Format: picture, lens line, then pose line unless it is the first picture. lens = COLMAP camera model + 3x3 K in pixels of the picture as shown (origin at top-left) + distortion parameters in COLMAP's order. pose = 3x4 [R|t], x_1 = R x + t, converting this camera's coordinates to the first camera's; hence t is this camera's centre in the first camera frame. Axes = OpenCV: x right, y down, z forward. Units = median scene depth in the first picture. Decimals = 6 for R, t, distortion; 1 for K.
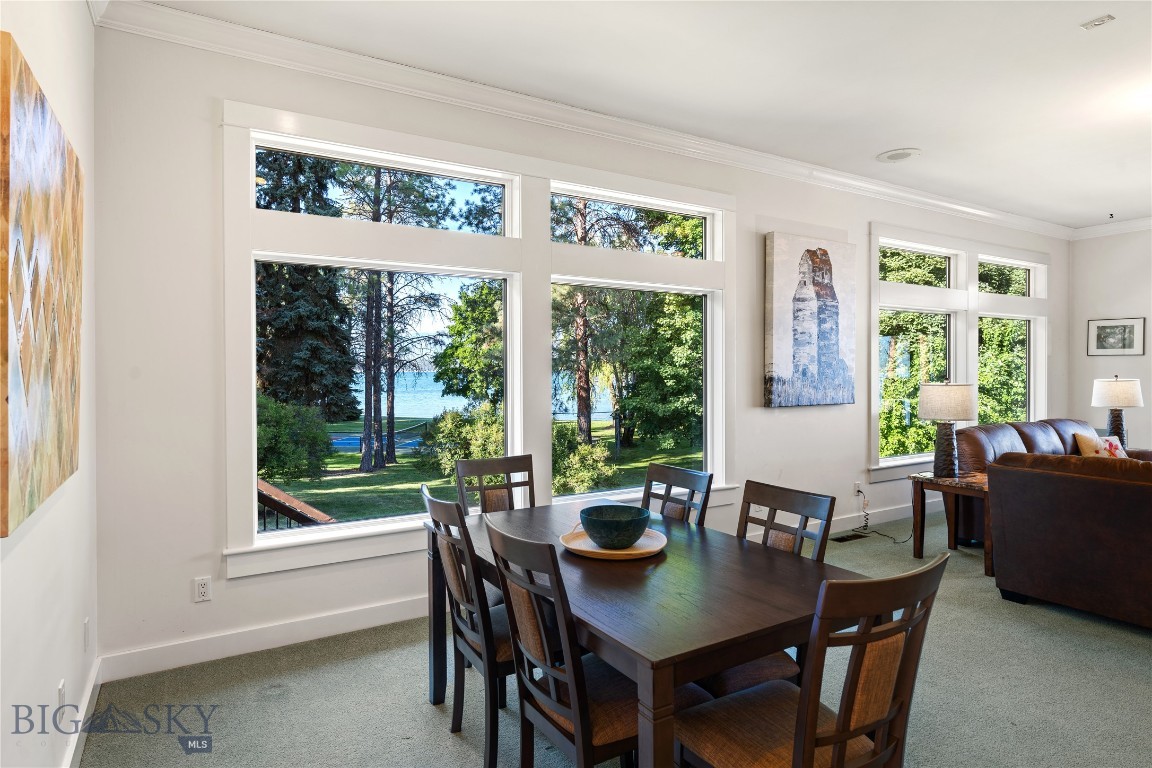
lens RADIAL K [[646.5, 0, 573.2], [0, 646.5, 378.3], [0, 0, 1]] dist [-0.003593, 0.001536]
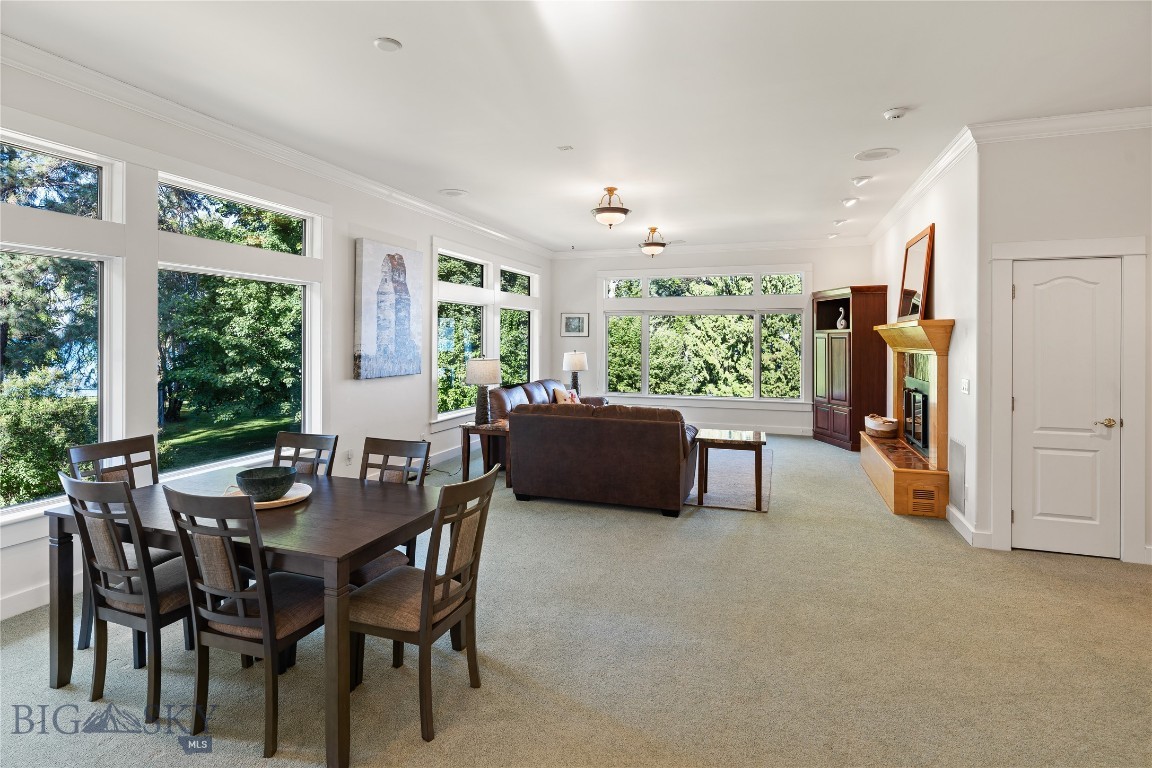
lens RADIAL K [[585.3, 0, 574.8], [0, 585.3, 341.1], [0, 0, 1]] dist [0.001744, 0.000616]
pose [[0.767127, 0.007254, 0.641454, -0.093775], [-0.001531, 0.999954, -0.009477, -0.017734], [-0.641494, 0.006287, 0.767103, -0.119255]]
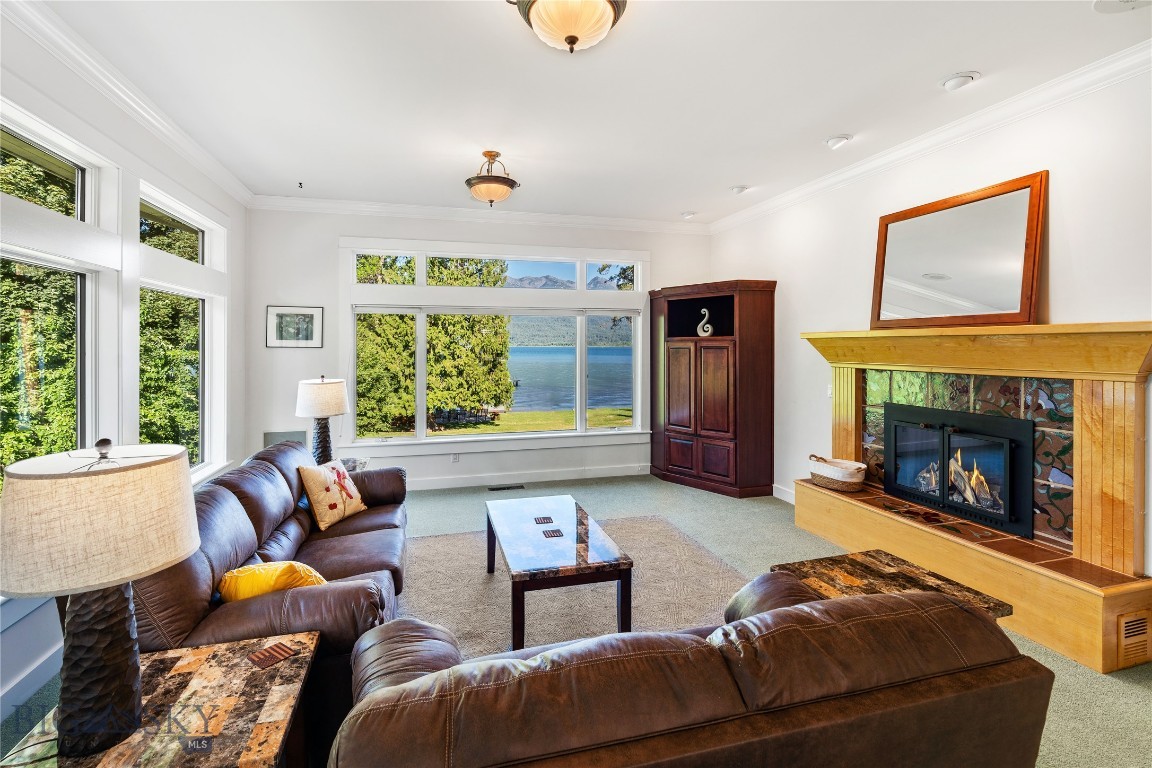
lens RADIAL K [[536.8, 0, 572.0], [0, 536.8, 347.7], [0, 0, 1]] dist [-0.003577, -0.000265]
pose [[0.276707, 0.003481, 0.960948, 0.360200], [0.009799, 0.999931, -0.006444, -0.040761], [-0.960904, 0.011200, 0.276654, 0.654415]]
